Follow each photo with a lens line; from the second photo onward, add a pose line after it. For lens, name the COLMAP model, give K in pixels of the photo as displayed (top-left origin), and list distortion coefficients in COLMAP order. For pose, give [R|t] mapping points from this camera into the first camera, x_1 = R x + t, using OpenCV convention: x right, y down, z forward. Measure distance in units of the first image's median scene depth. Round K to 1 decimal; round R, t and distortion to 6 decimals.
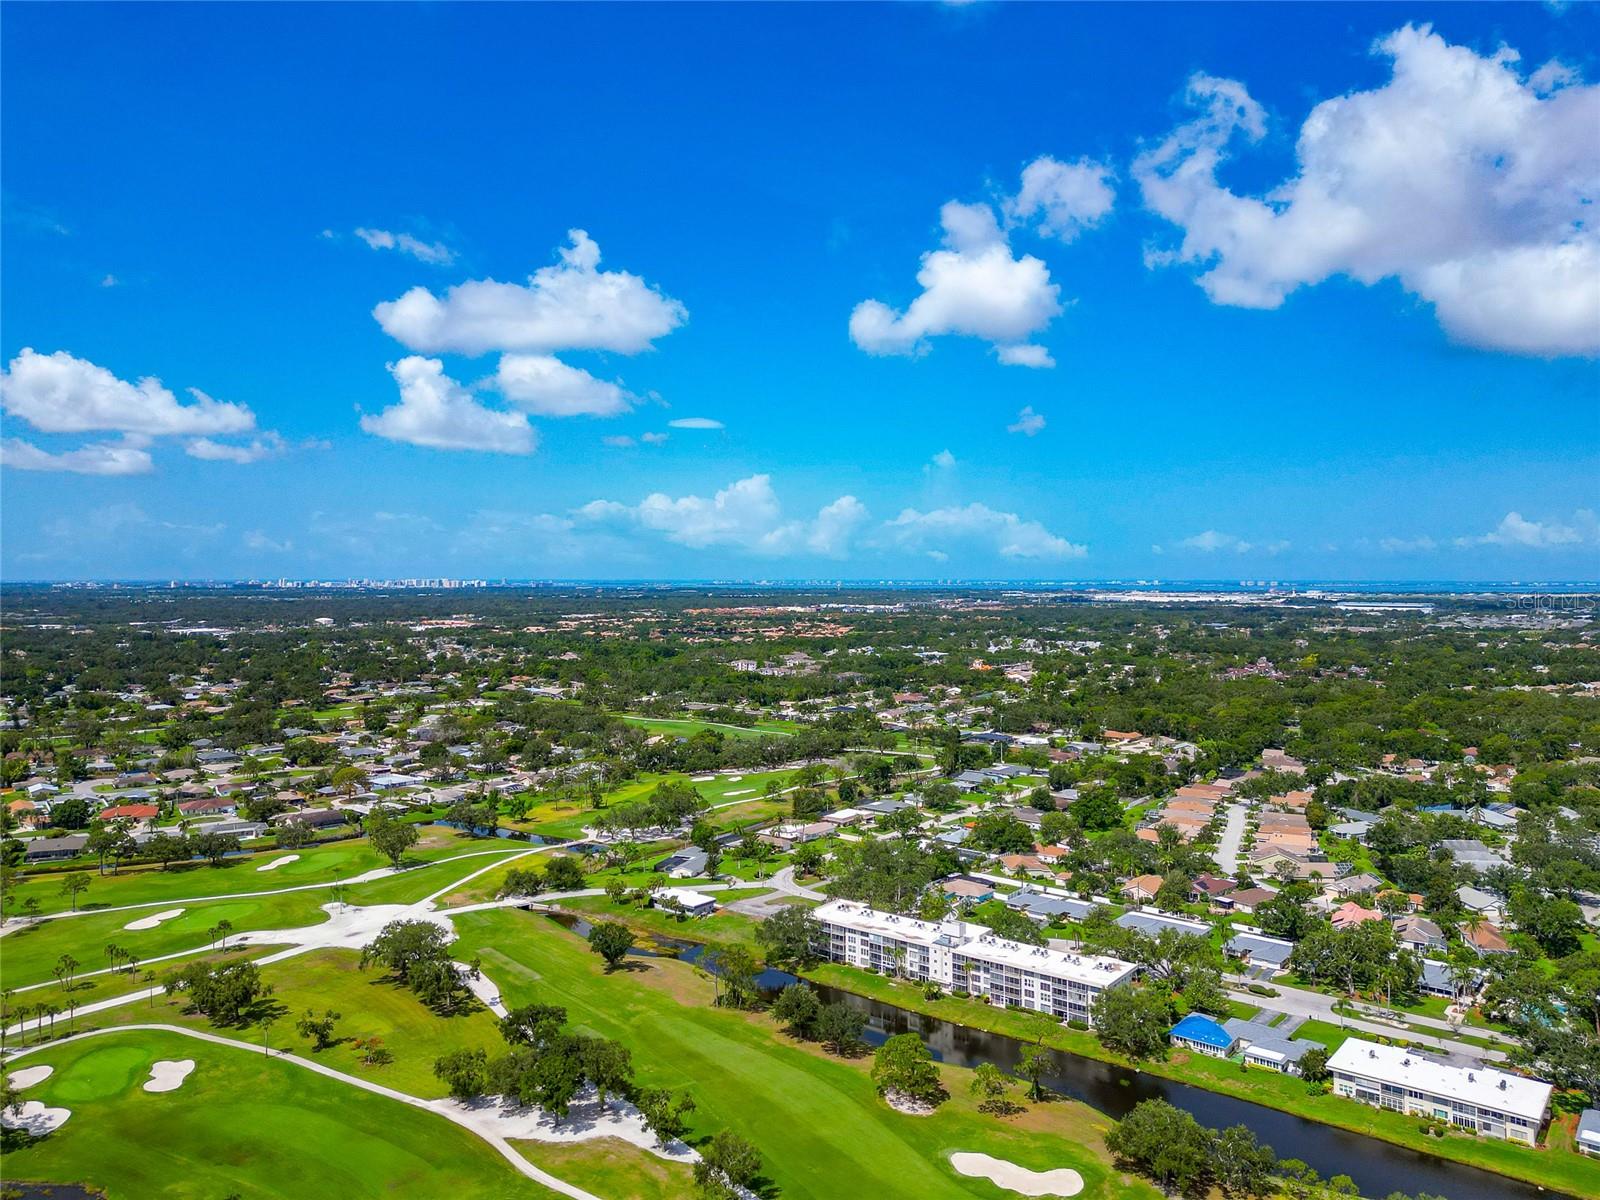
lens RADIAL K [[1142.3, 0, 788.1], [0, 1142.3, 512.9], [0, 0, 1]] dist [0.056613, -0.046725]
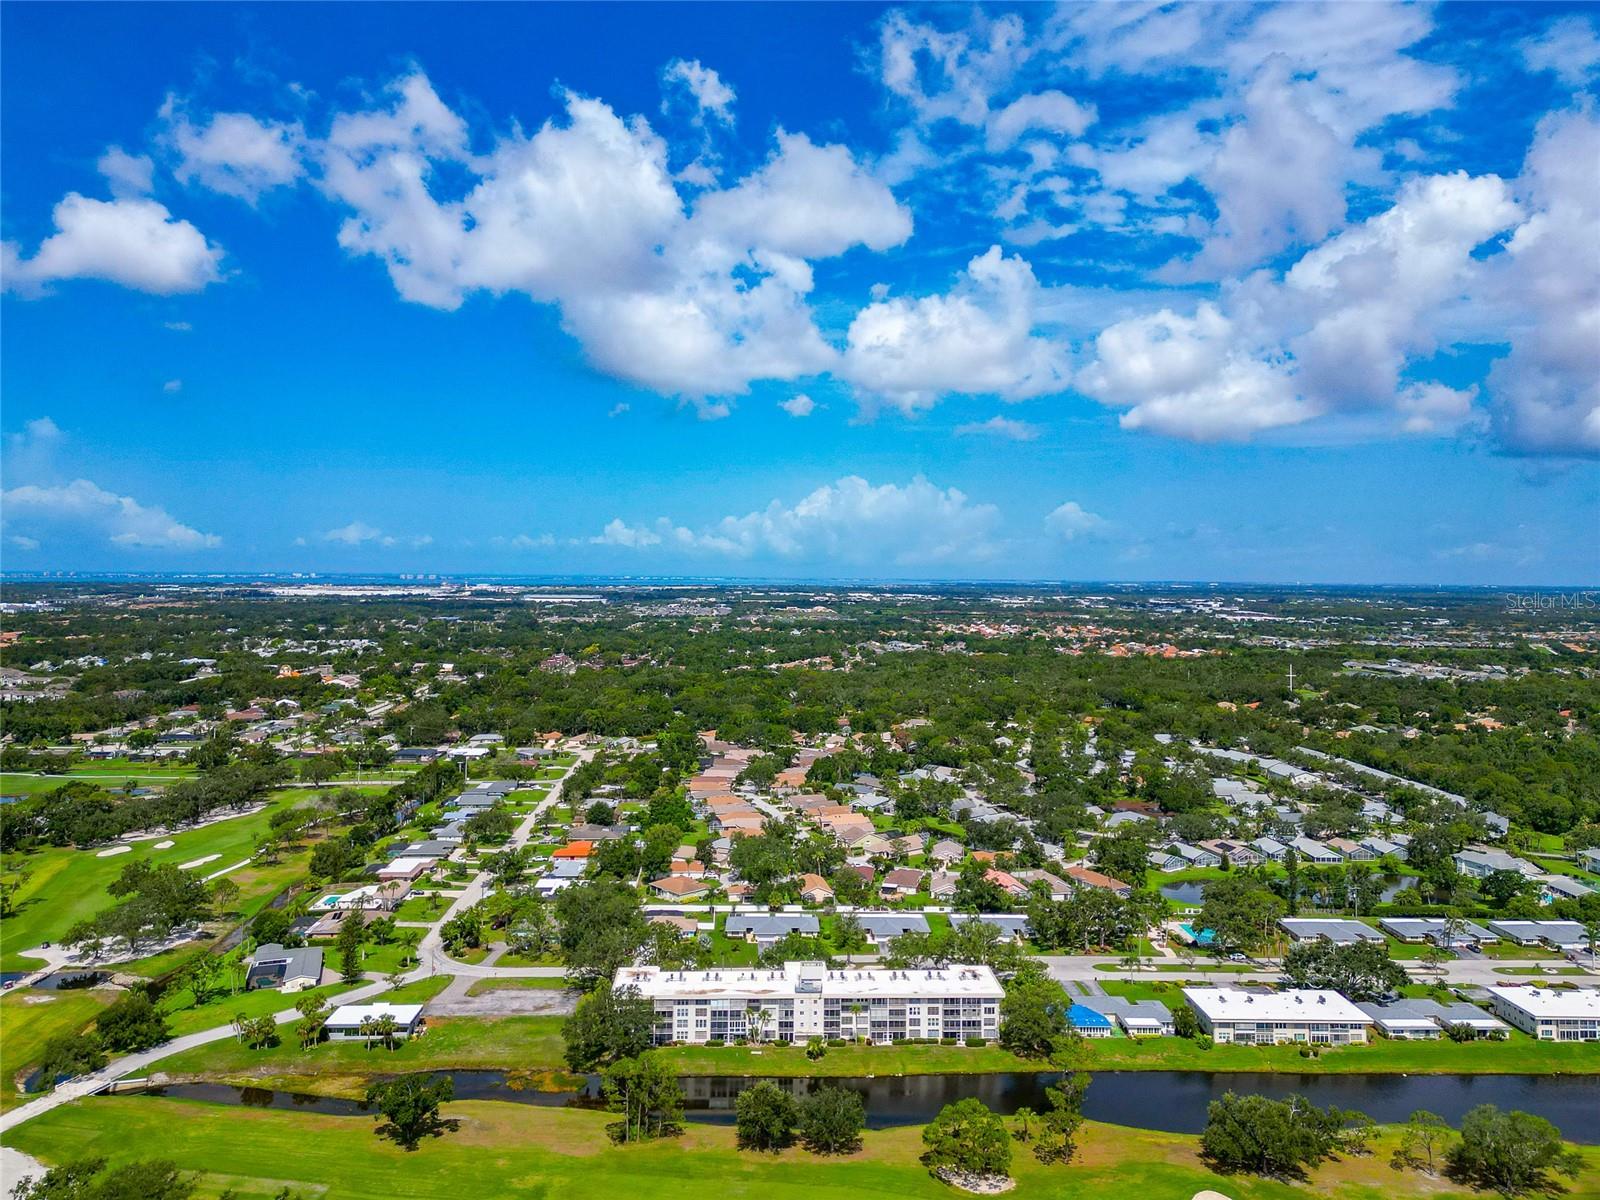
lens RADIAL K [[1146.1, 0, 793.9], [0, 1146.1, 560.6], [0, 0, 1]] dist [0.063488, -0.050997]
pose [[0.761192, 0.012775, 0.648401, -0.426902], [-0.043184, 0.998585, 0.031022, 0.018529], [-0.647088, -0.051614, 0.760666, 0.336224]]
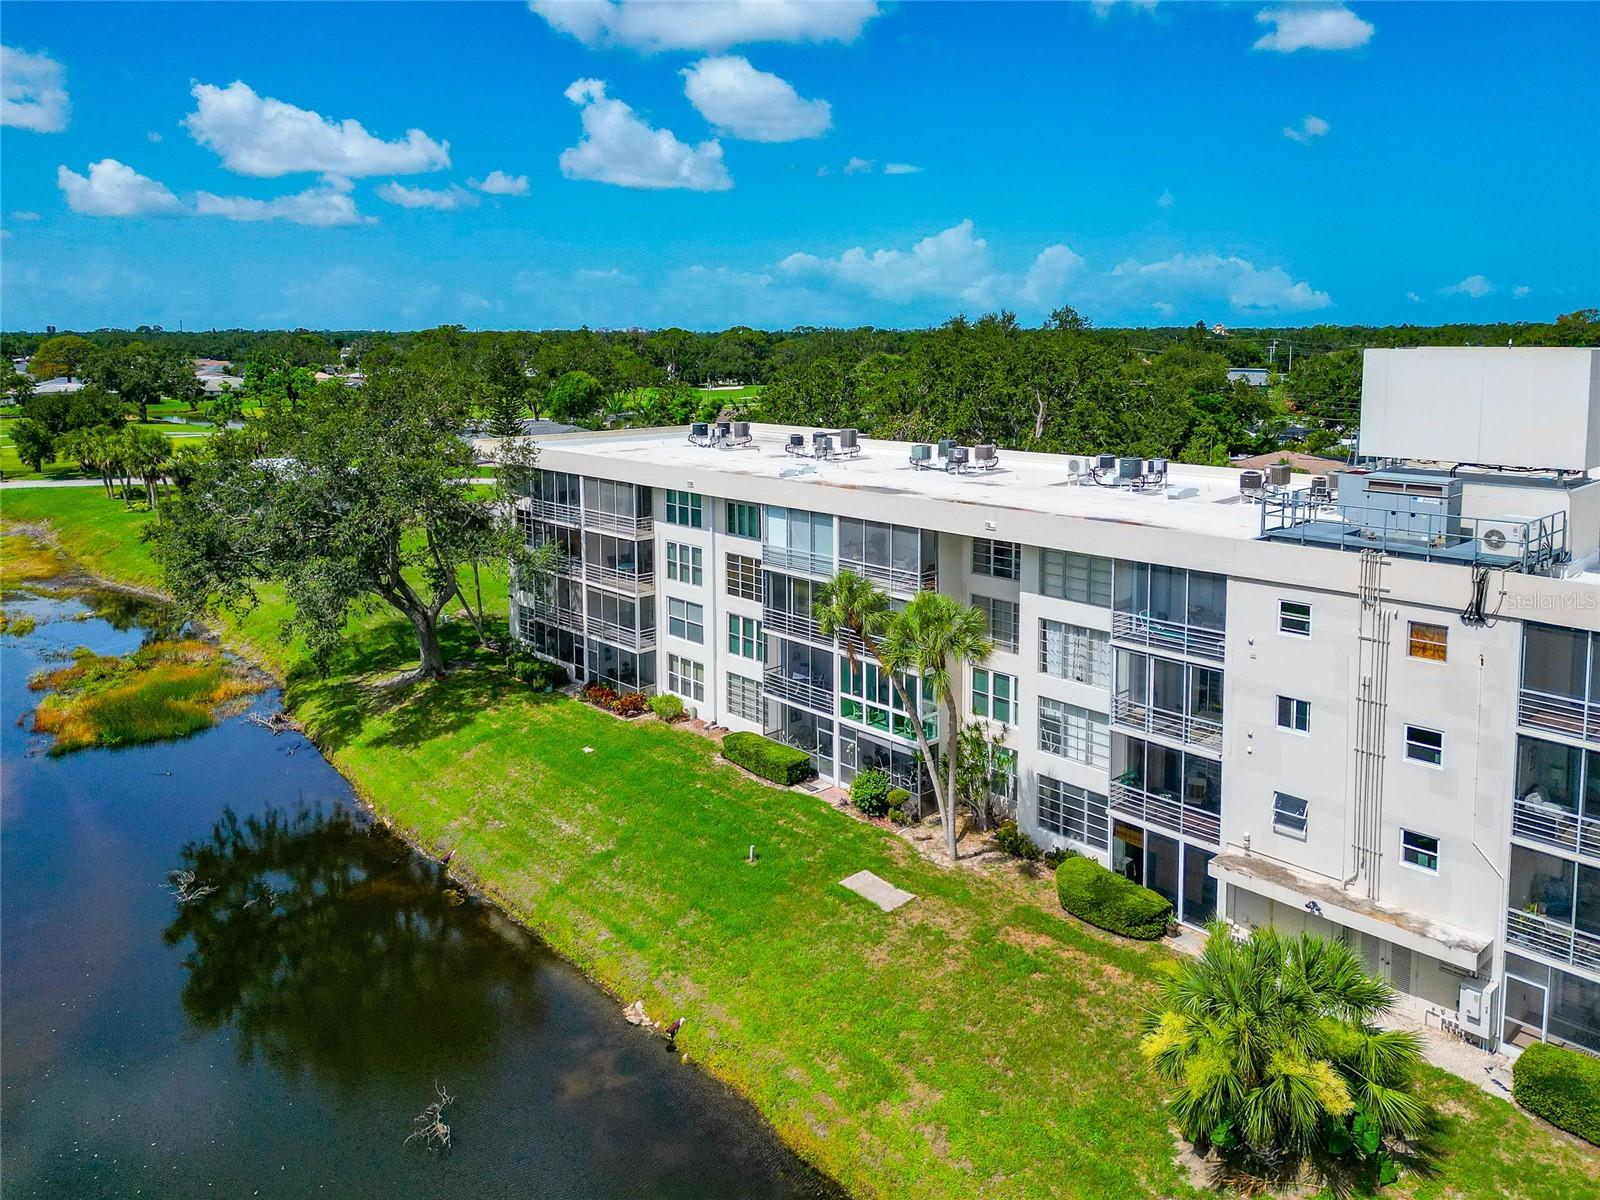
lens RADIAL K [[1165.2, 0, 807.1], [0, 1165.2, 462.8], [0, 0, 1]] dist [0.052220, -0.042393]
pose [[0.987077, 0.010371, -0.159912, 0.097780], [0.015267, 0.987278, 0.158270, 0.334041], [0.159519, -0.158666, 0.974361, 0.853702]]
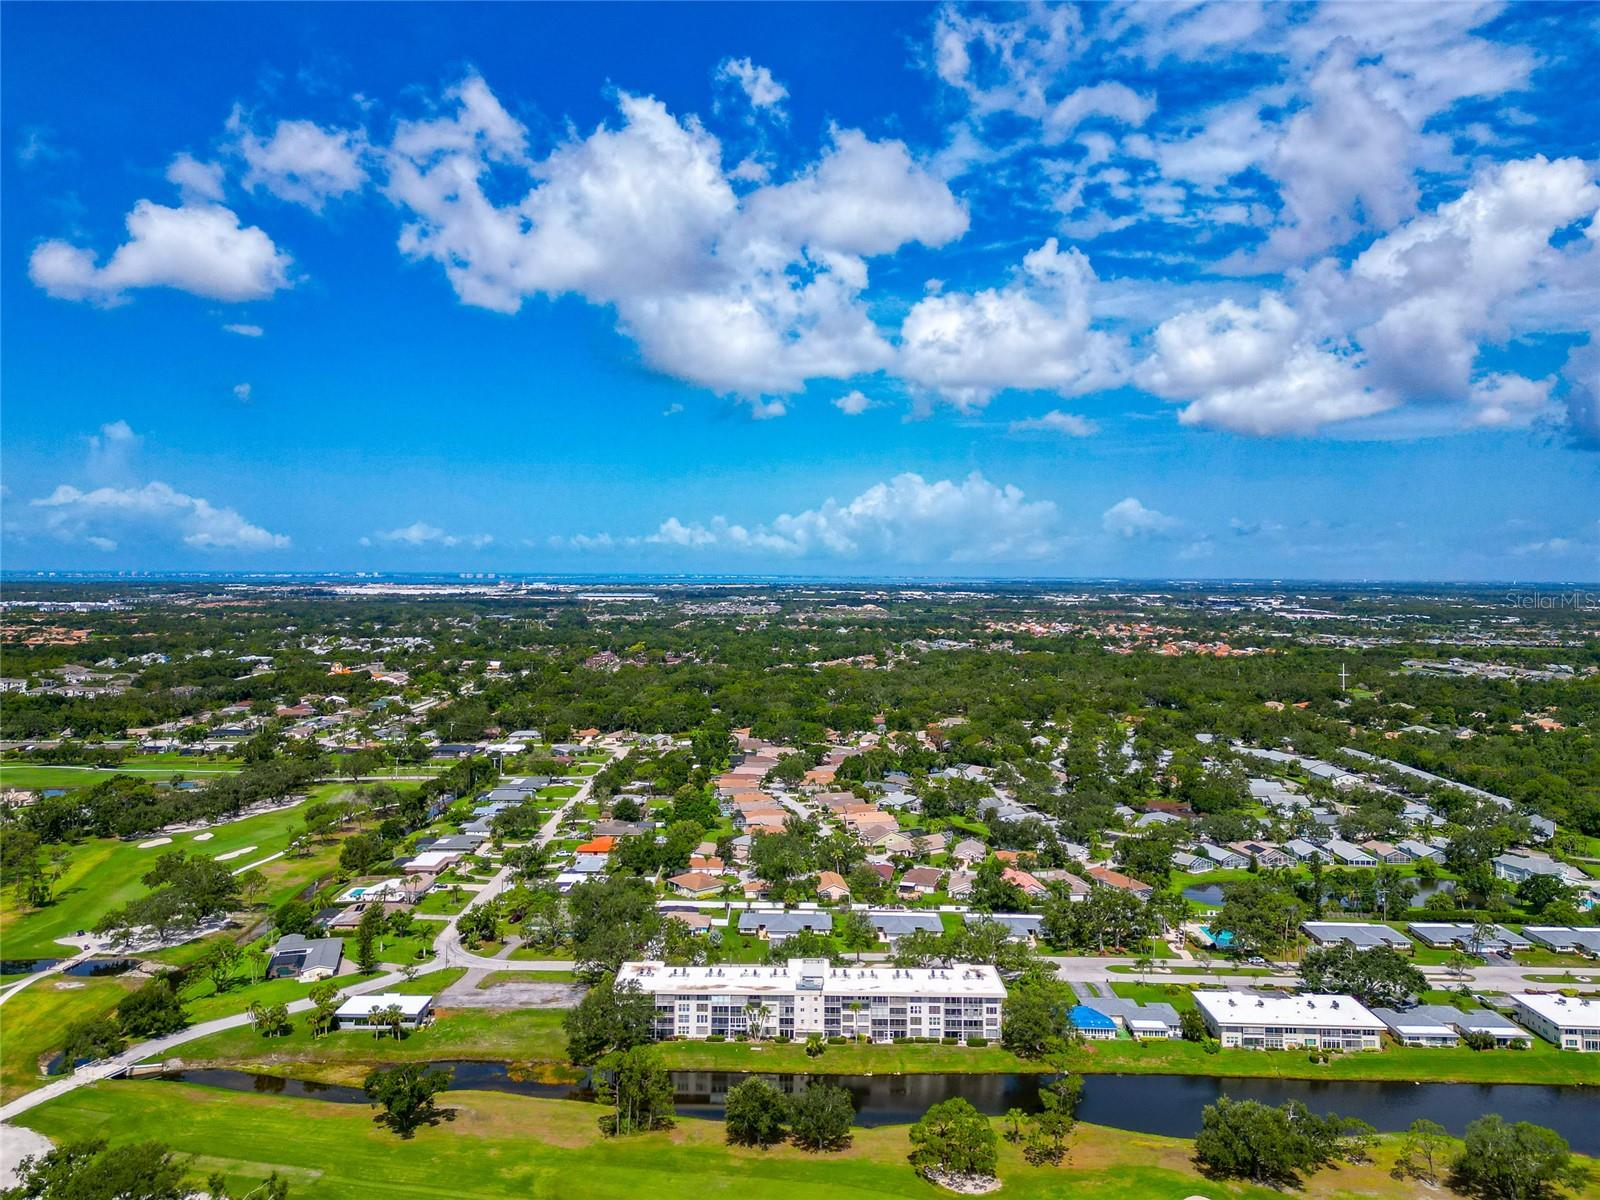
lens RADIAL K [[1146.1, 0, 793.9], [0, 1146.1, 560.6], [0, 0, 1]] dist [0.063488, -0.050997]
pose [[0.791088, 0.009487, 0.611629, -0.396424], [-0.038707, 0.998652, 0.034573, 0.017126], [-0.610477, -0.051024, 0.790389, 0.310172]]
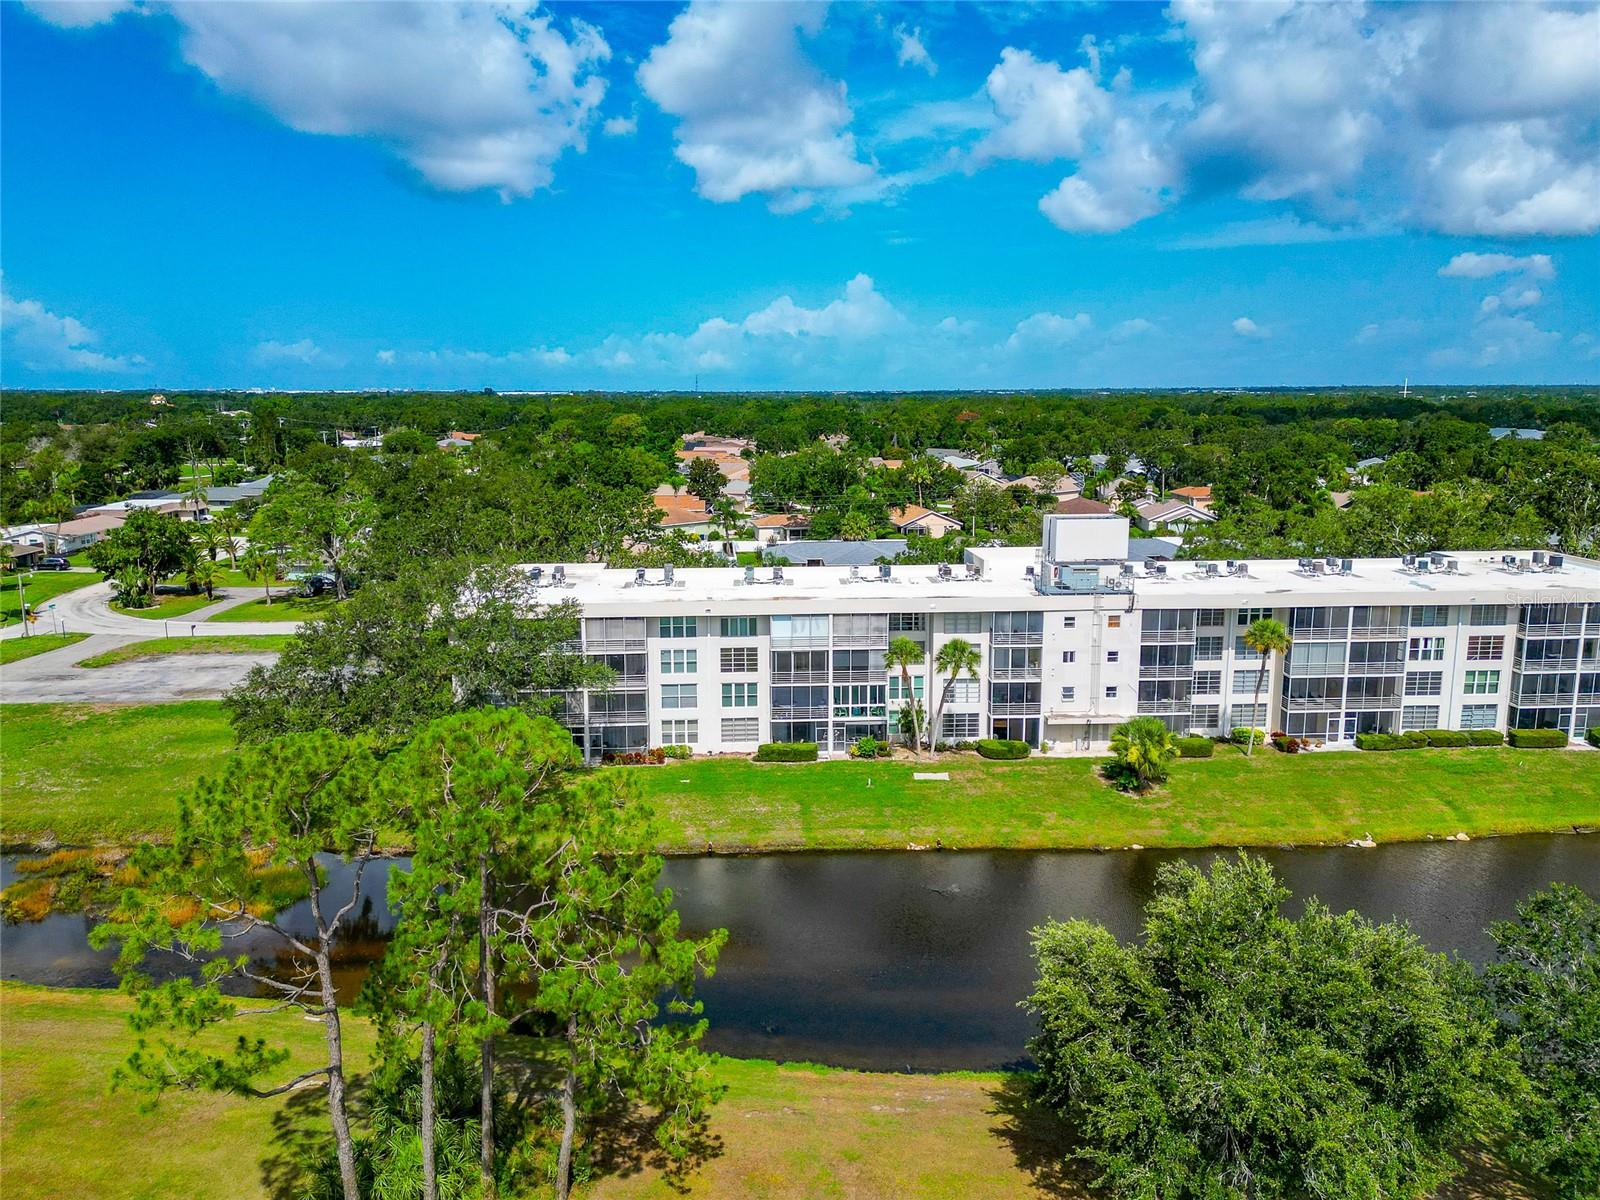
lens RADIAL K [[1145.8, 0, 800.0], [0, 1145.8, 600.0], [0, 0, 1]] dist [0.077778, -0.086368]
pose [[0.746365, -0.122373, 0.654190, -0.086495], [-0.032076, 0.975194, 0.219016, 0.303899], [-0.664764, -0.184450, 0.723925, 0.807581]]
